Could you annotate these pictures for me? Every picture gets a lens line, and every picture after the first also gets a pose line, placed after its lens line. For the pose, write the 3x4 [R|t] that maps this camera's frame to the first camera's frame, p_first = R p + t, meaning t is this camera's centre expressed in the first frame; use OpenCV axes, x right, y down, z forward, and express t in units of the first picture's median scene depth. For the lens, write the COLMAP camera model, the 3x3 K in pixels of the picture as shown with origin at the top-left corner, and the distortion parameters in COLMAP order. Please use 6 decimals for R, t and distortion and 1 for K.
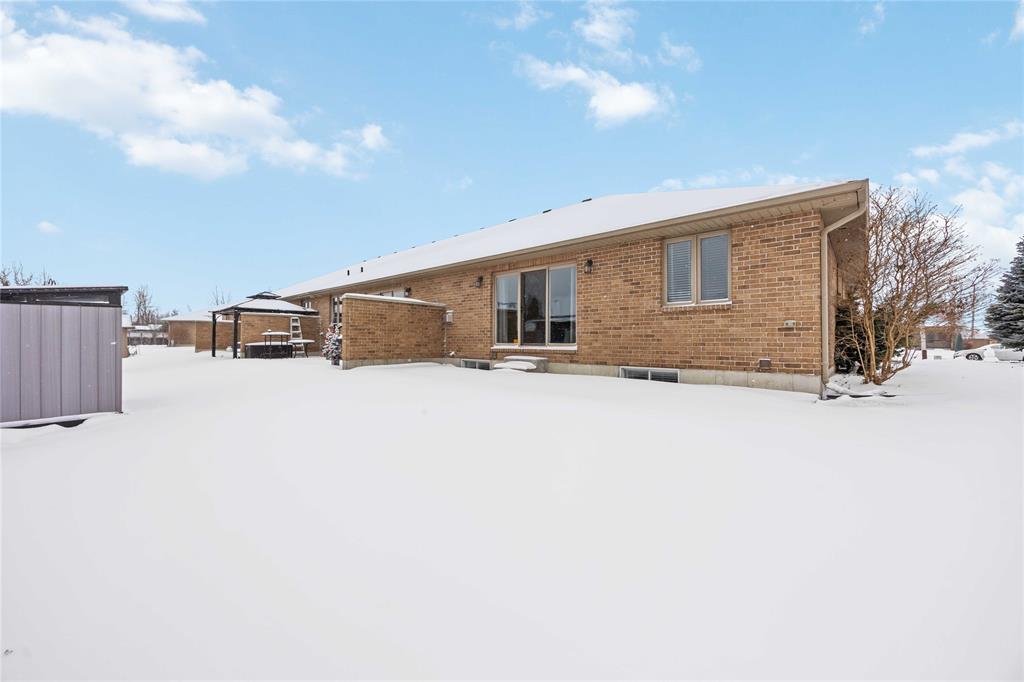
lens RADIAL K [[392.4, 0, 512.0], [0, 392.4, 341.0], [0, 0, 1]] dist [0.000082, 0.000095]
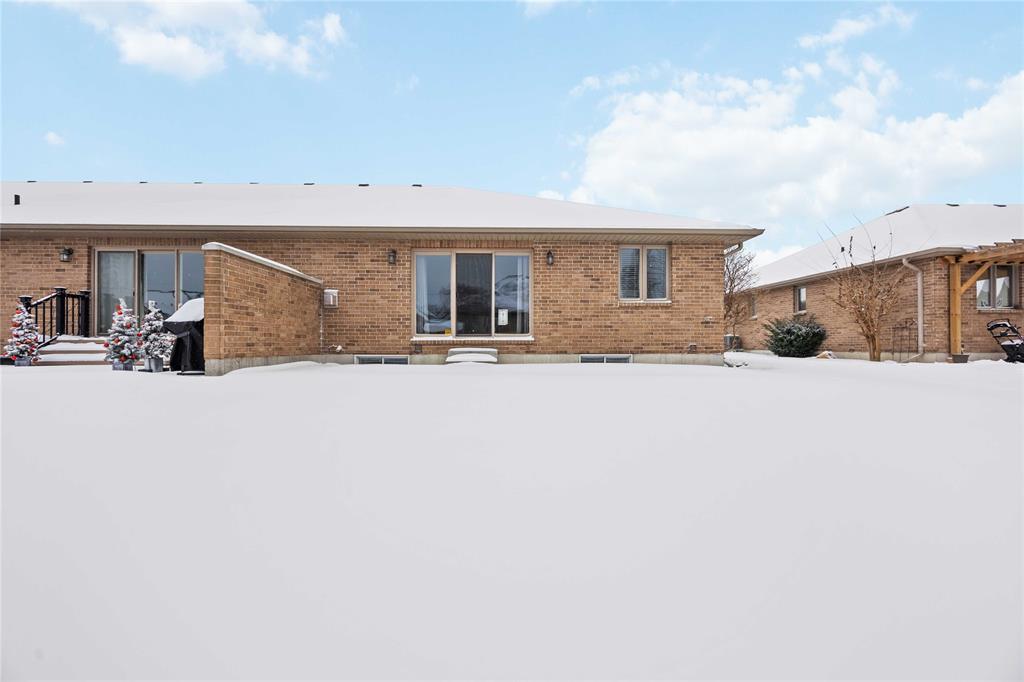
lens RADIAL K [[392.4, 0, 512.0], [0, 392.4, 341.0], [0, 0, 1]] dist [0.000082, 0.000095]
pose [[0.724002, 0.001175, 0.689797, -0.569467], [0.002587, 0.999987, -0.004419, 0.029702], [-0.689793, 0.004984, 0.723989, 0.325694]]
